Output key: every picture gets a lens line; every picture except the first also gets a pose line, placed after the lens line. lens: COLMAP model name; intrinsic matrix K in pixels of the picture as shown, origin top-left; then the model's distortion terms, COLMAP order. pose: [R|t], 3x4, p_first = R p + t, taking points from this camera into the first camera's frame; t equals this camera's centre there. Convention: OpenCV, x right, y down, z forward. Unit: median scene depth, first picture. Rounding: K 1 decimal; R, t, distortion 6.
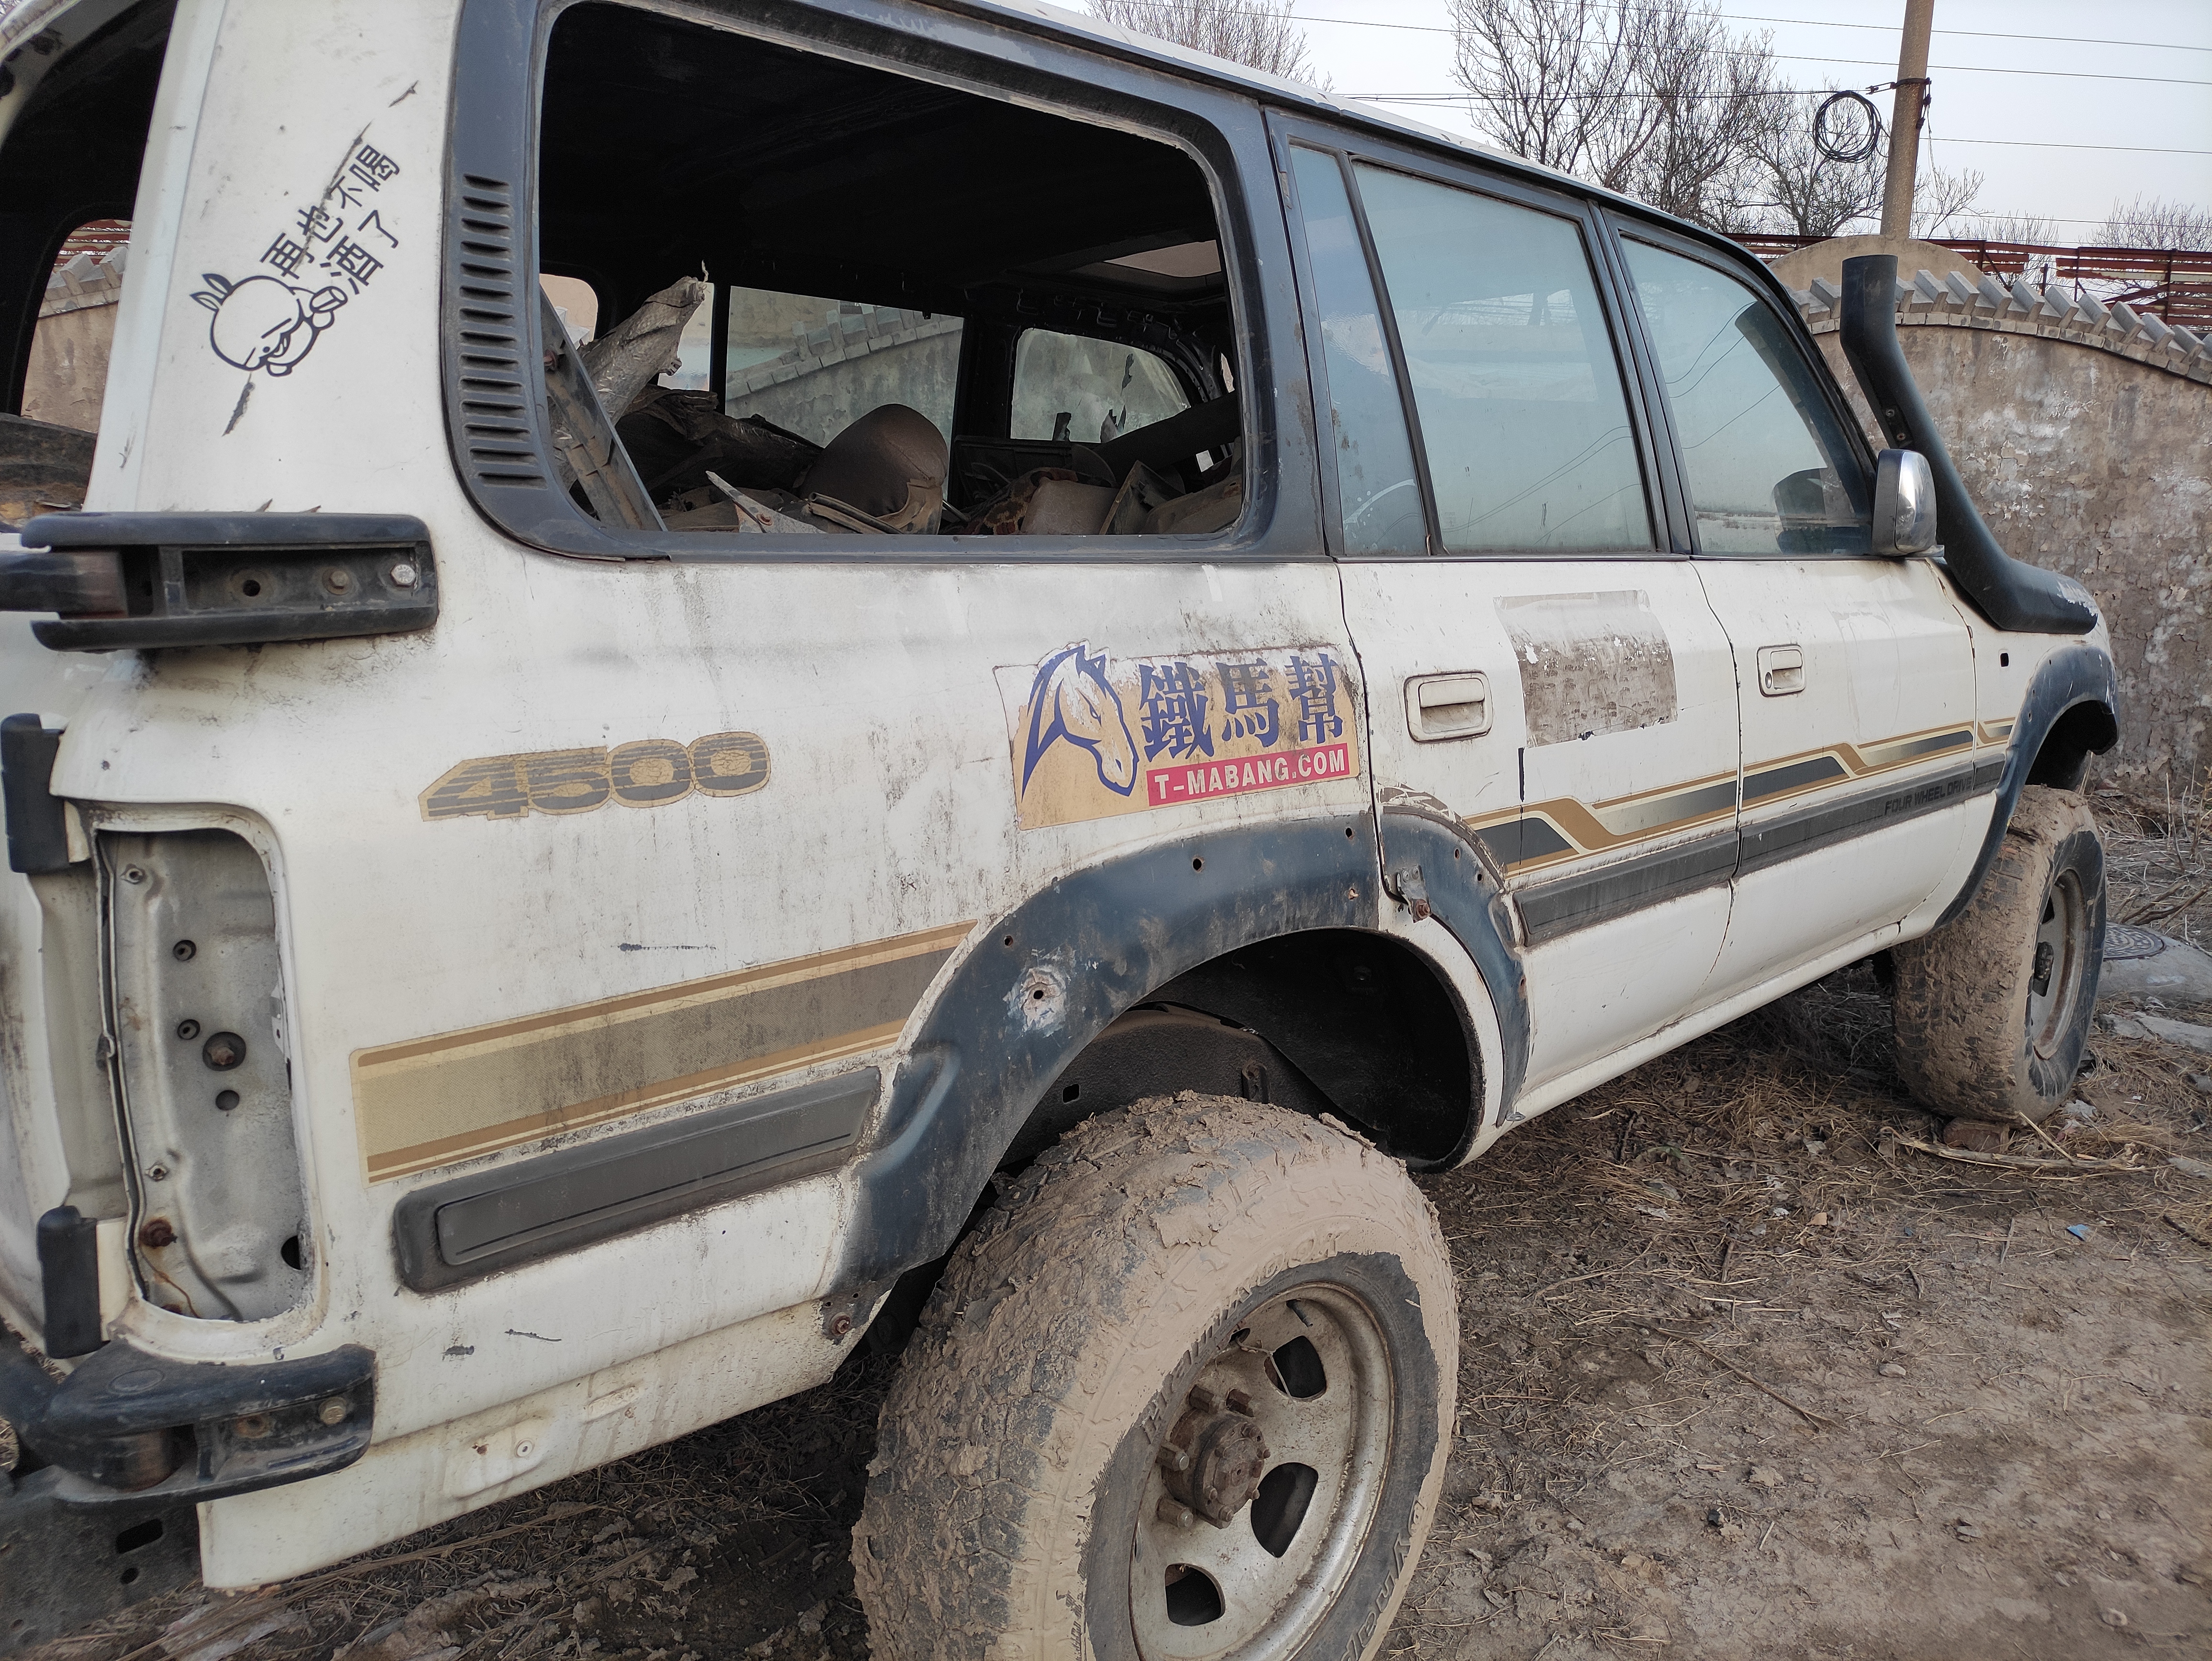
lens RADIAL K [[1638.1, 0, 1106.0], [0, 1638.1, 830.5], [0, 0, 1]] dist [0.060669, -0.057494]
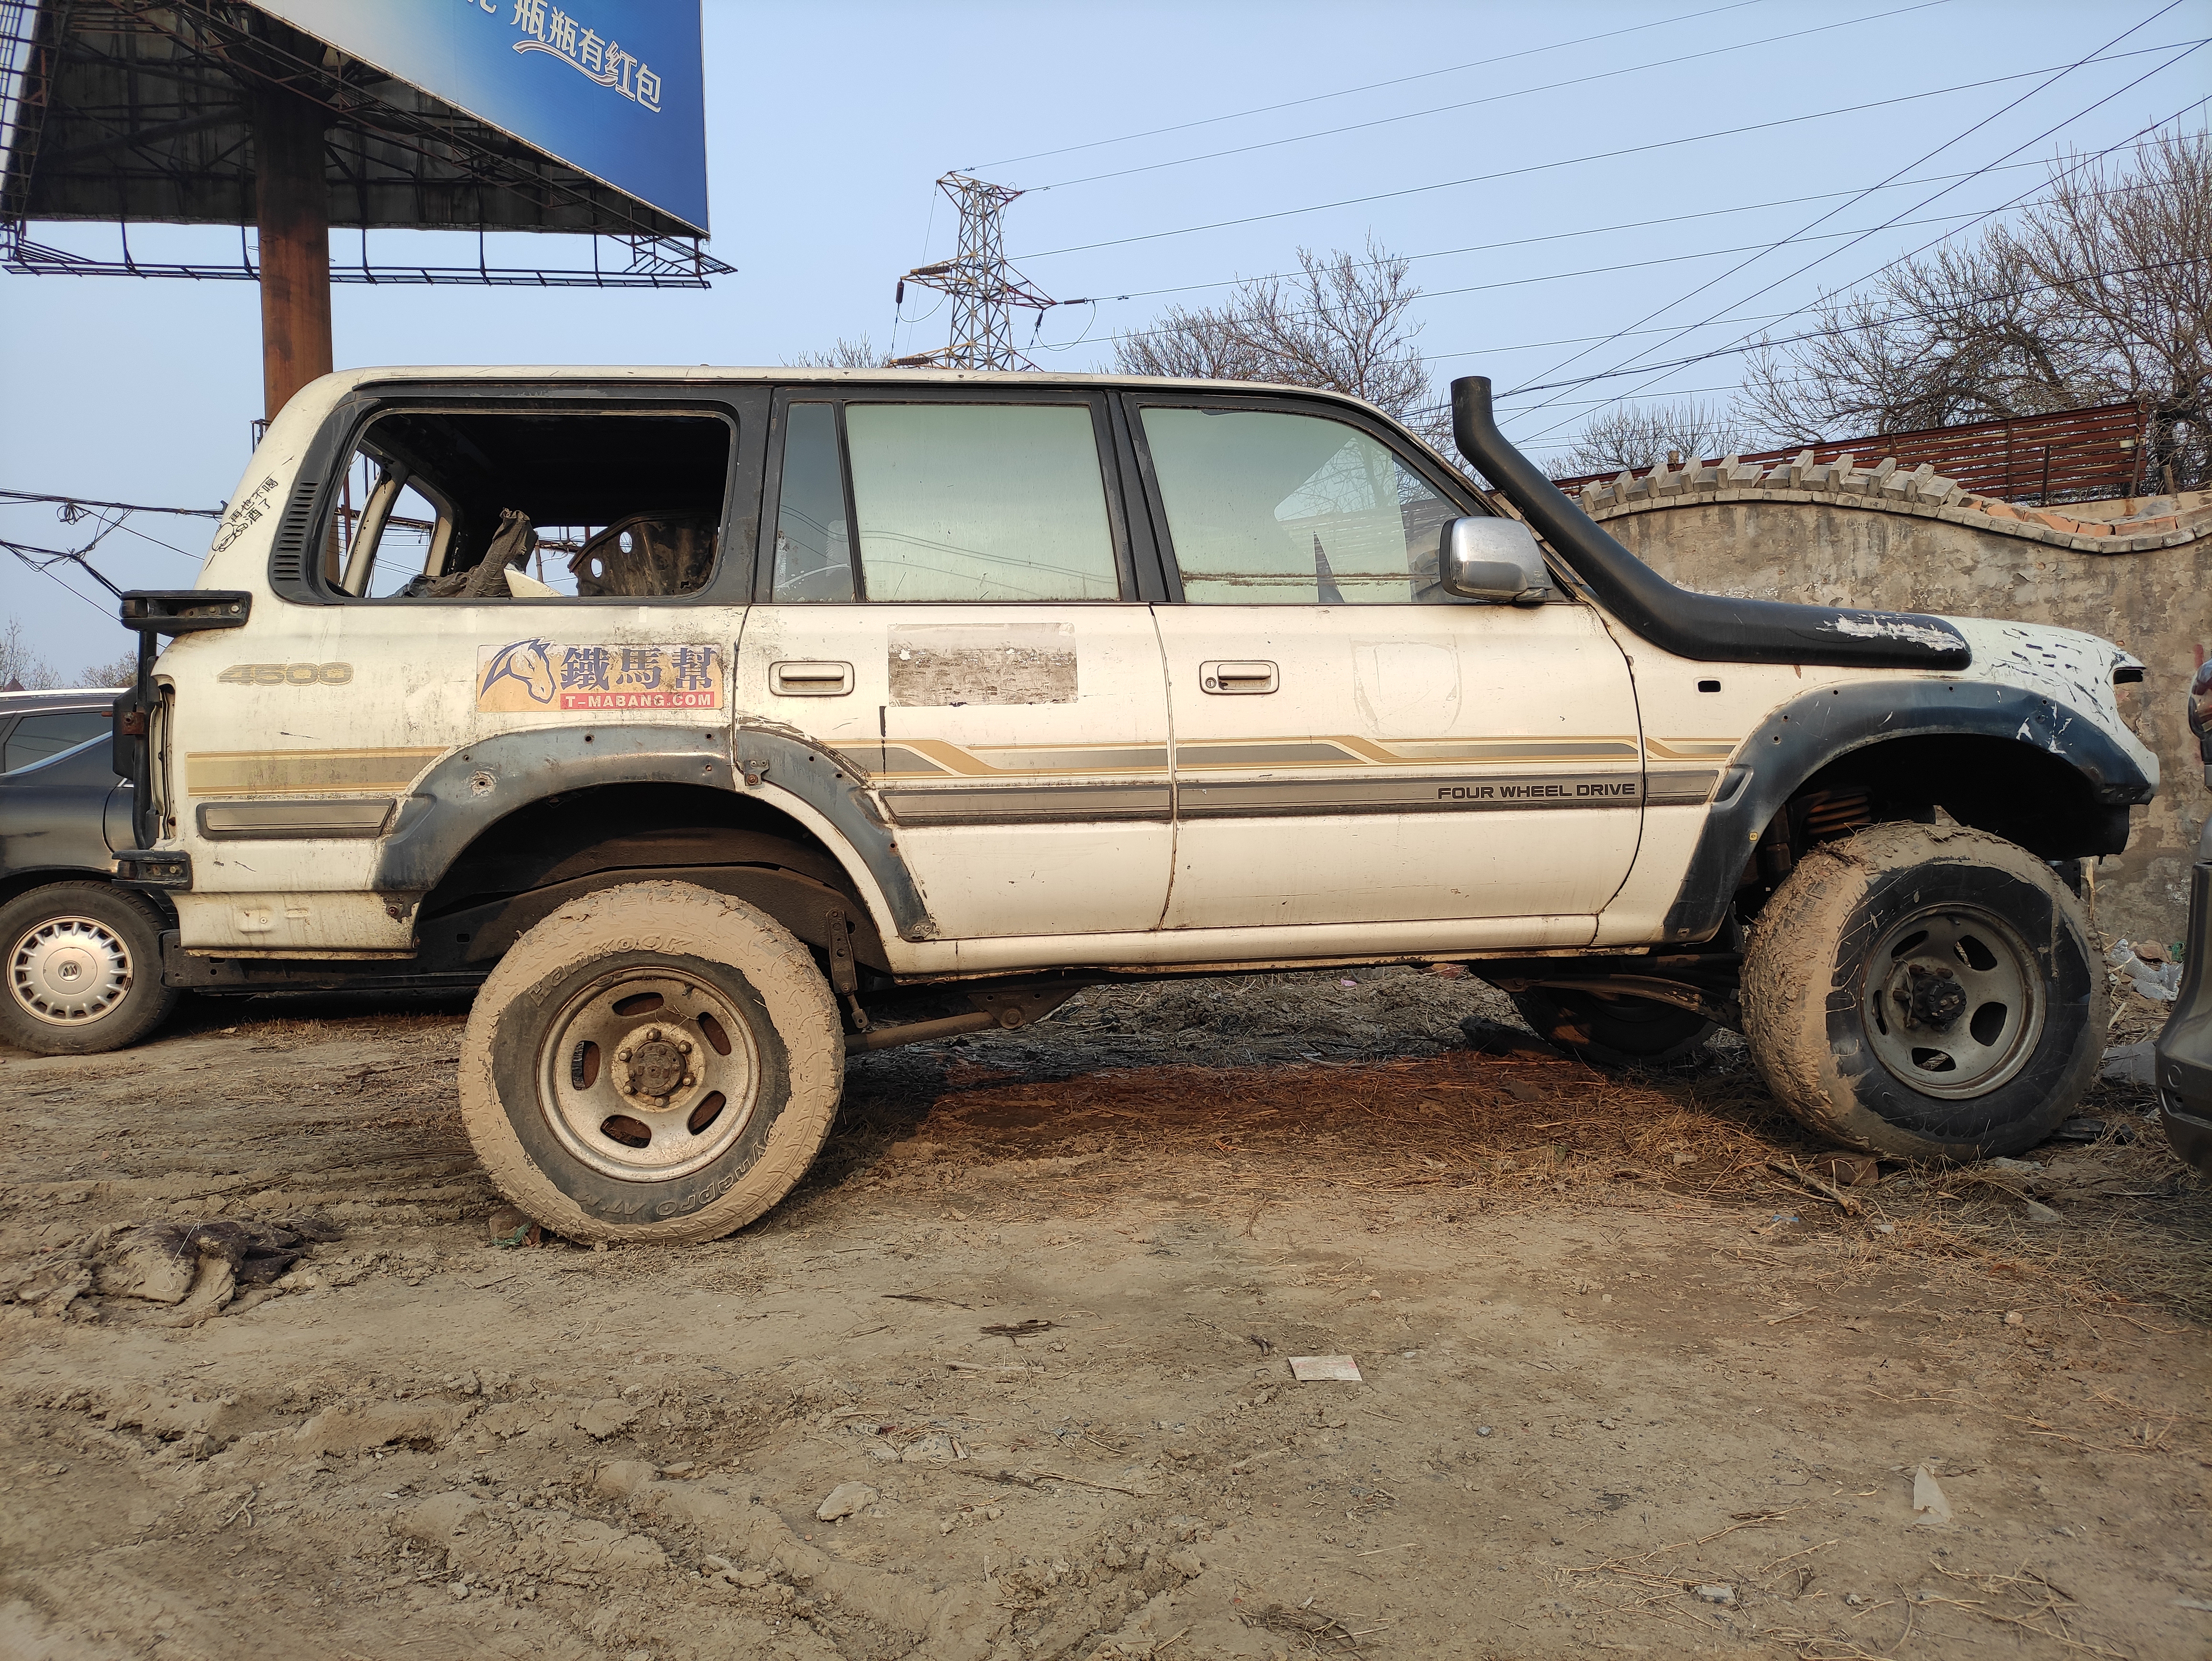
lens RADIAL K [[1638.1, 0, 1106.0], [0, 1638.1, 830.5], [0, 0, 1]] dist [0.060669, -0.057494]
pose [[0.772281, -0.020587, -0.634948, 1.697640], [-0.085066, 0.987123, -0.135471, 0.326241], [0.629560, 0.158634, 0.760585, -0.165457]]
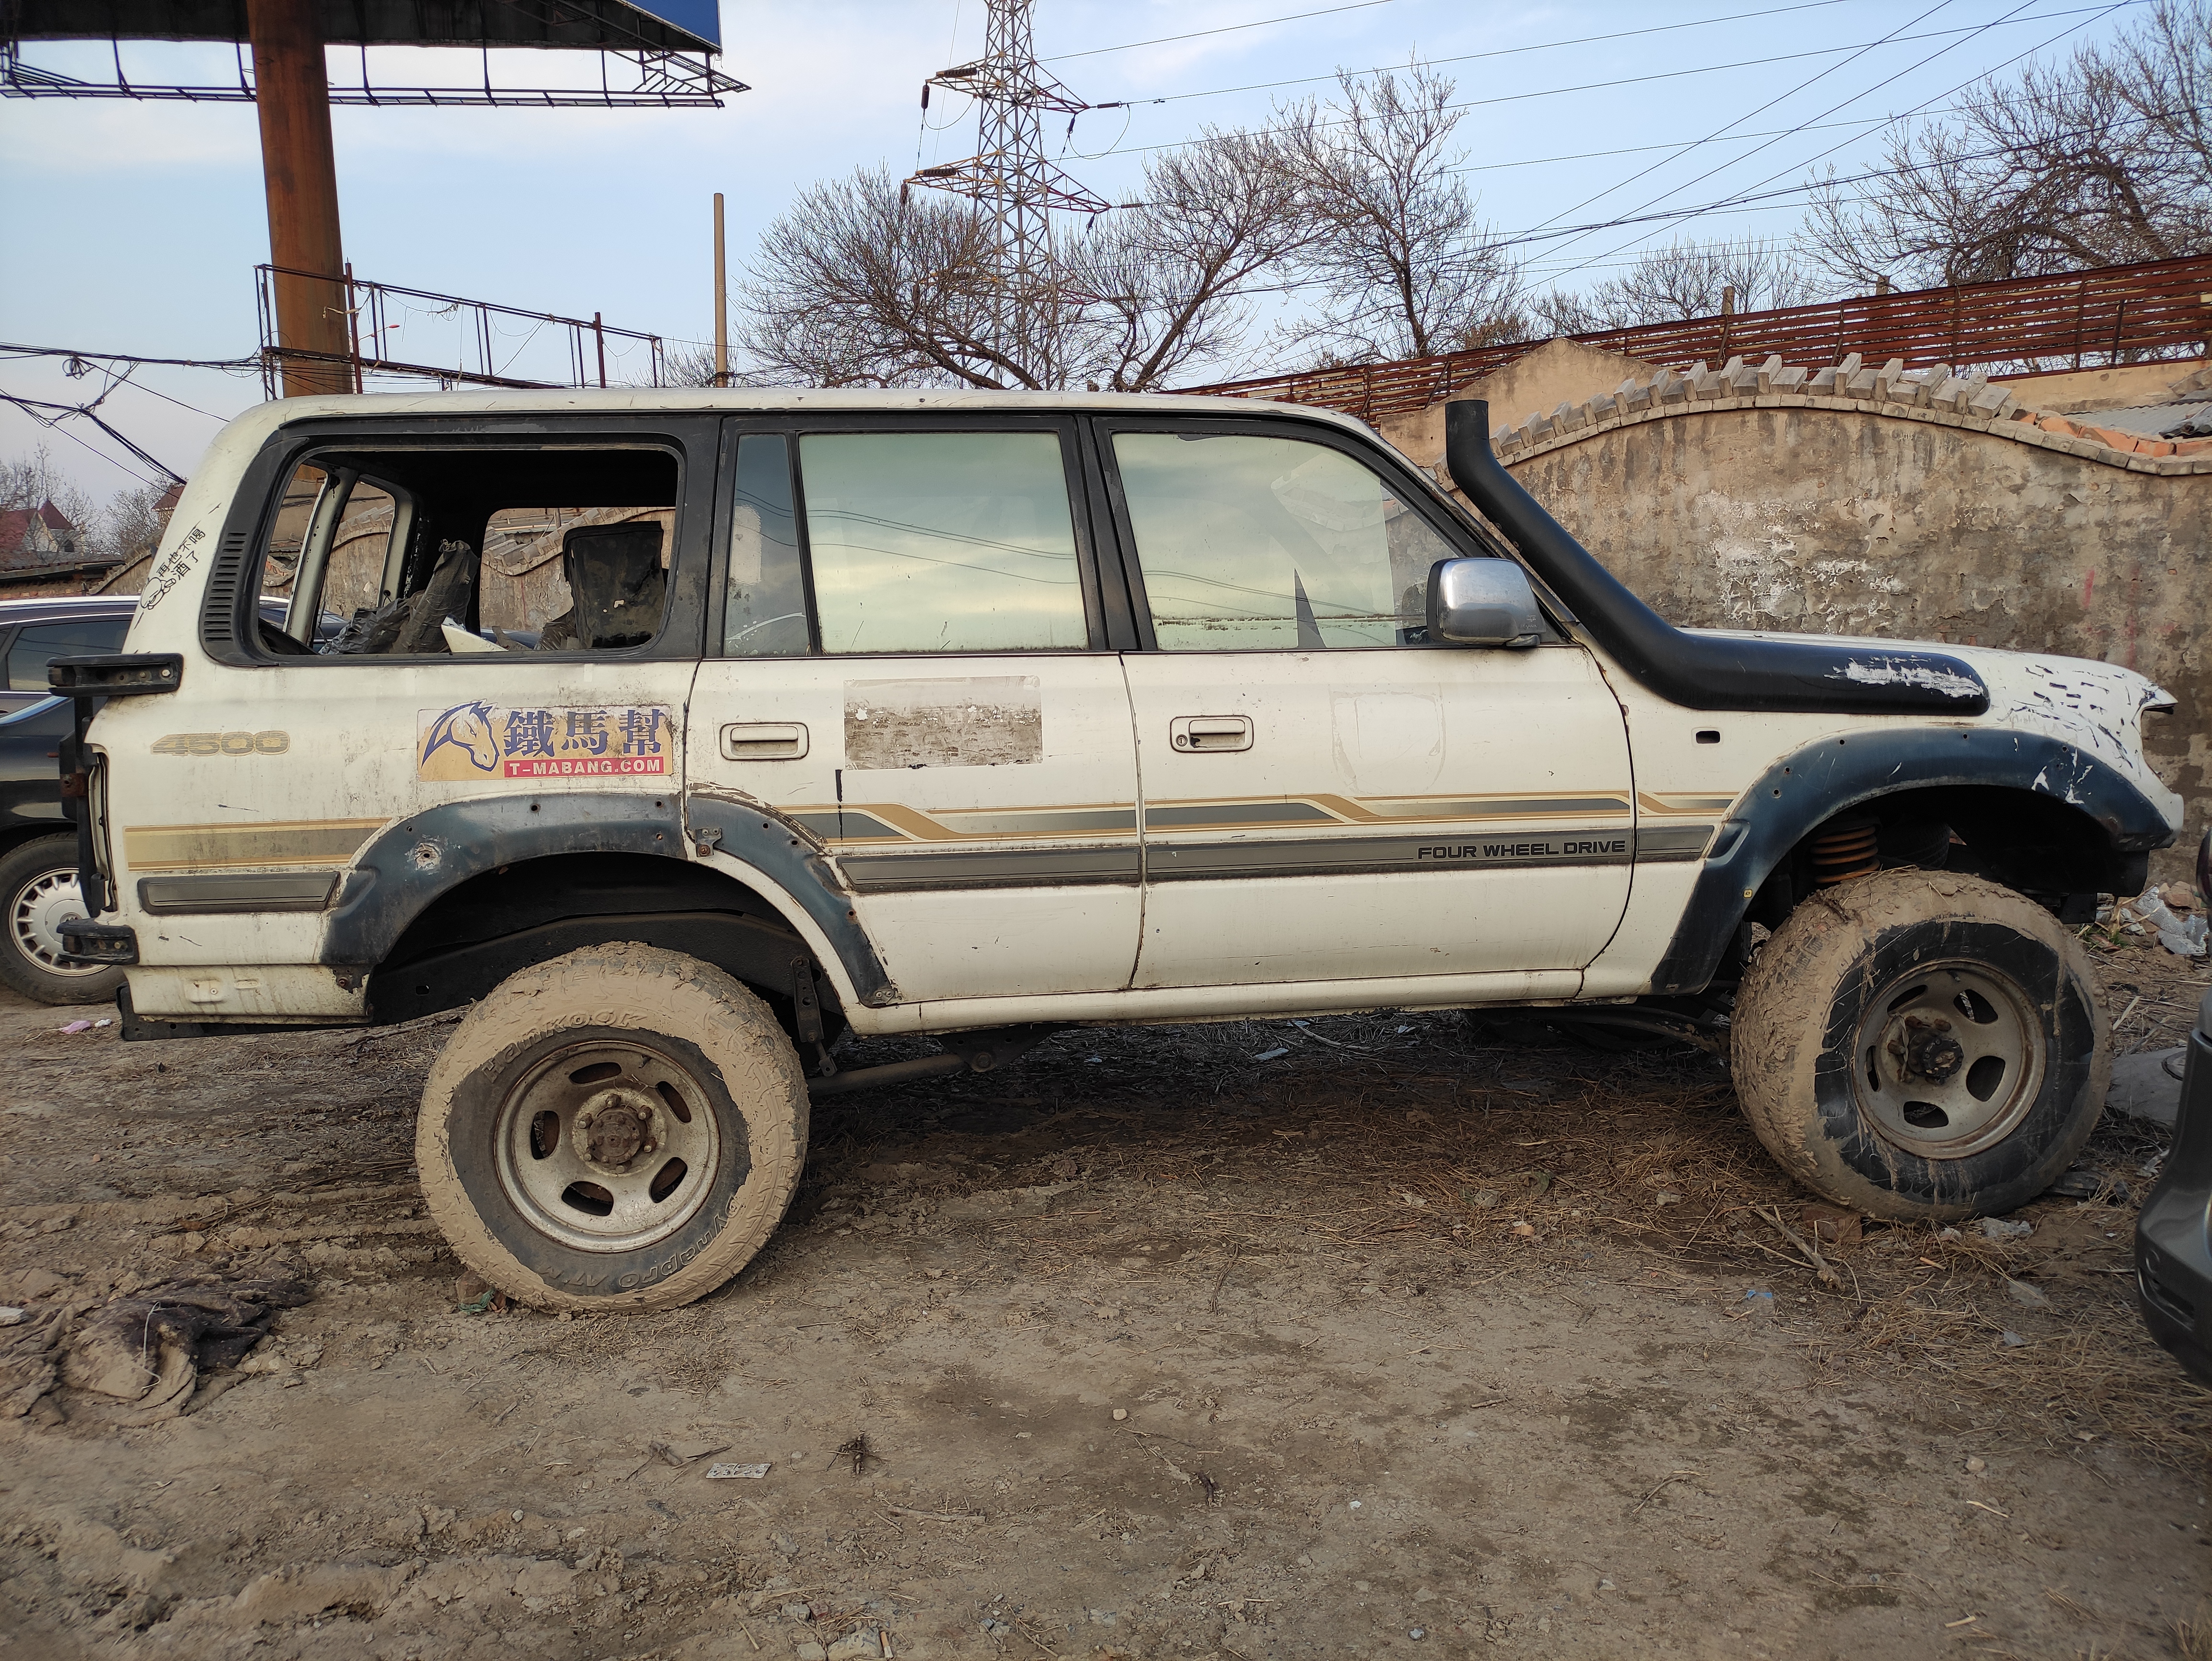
lens RADIAL K [[1638.1, 0, 1106.0], [0, 1638.1, 830.5], [0, 0, 1]] dist [0.060669, -0.057494]
pose [[0.757396, 0.052011, -0.650881, 1.714718], [-0.088742, 0.995773, -0.023694, 0.029968], [0.646897, 0.075707, 0.758810, -0.095770]]
